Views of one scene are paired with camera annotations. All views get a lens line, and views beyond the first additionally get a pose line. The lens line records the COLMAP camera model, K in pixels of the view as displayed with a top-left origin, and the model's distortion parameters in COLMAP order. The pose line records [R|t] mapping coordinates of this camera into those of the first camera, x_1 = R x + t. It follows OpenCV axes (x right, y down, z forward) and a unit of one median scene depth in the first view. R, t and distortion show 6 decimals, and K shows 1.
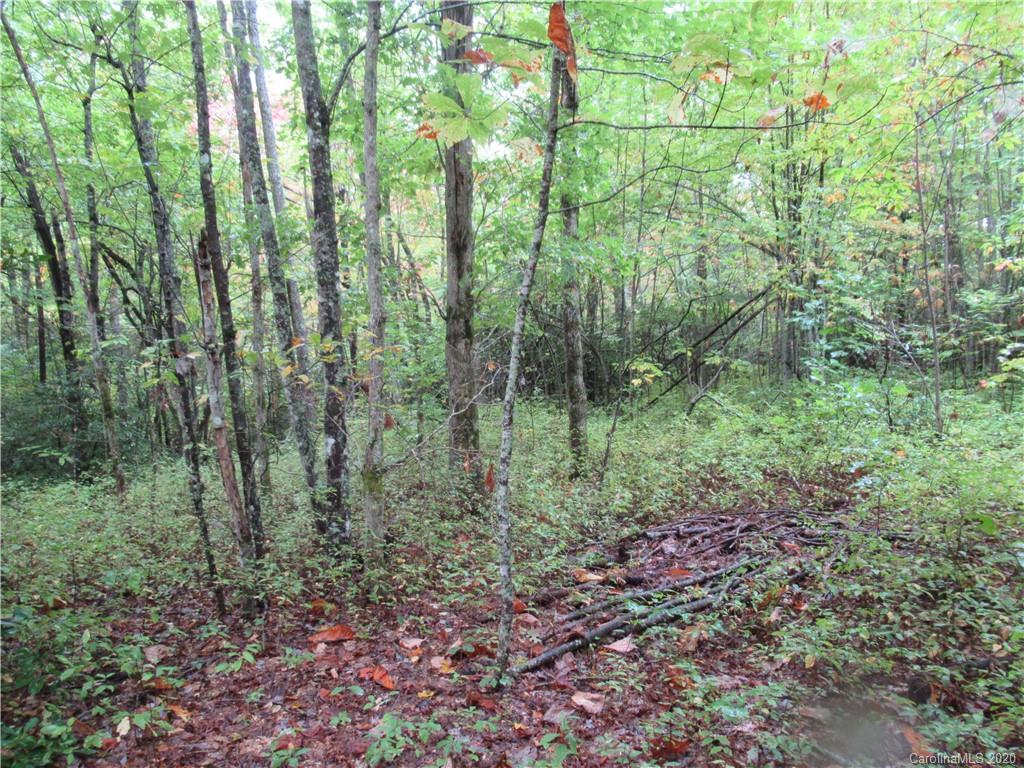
lens RADIAL K [[815.6, 0, 511.7], [0, 815.6, 384.9], [0, 0, 1]] dist [0.002139, 0.000743]
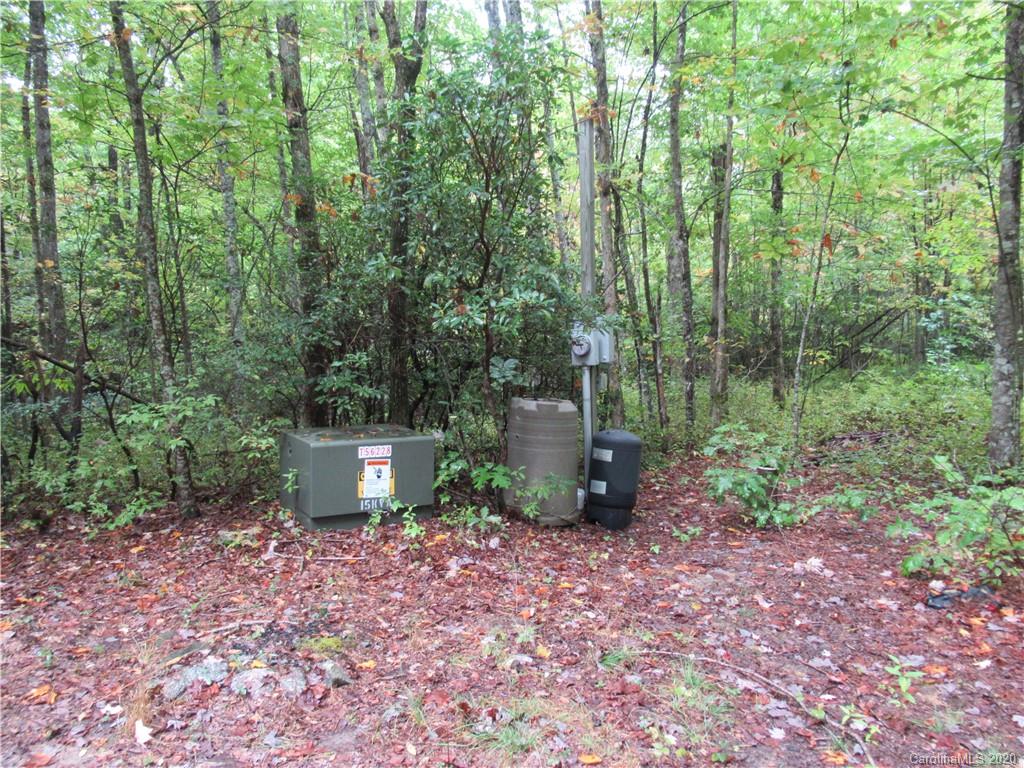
lens RADIAL K [[815.6, 0, 511.5], [0, 815.6, 382.2], [0, 0, 1]] dist [0.002139, 0.000743]
pose [[0.987837, 0.019015, -0.154326, -0.204132], [-0.017074, 0.999758, 0.013894, 0.024578], [0.154553, -0.011090, 0.987922, -0.720705]]
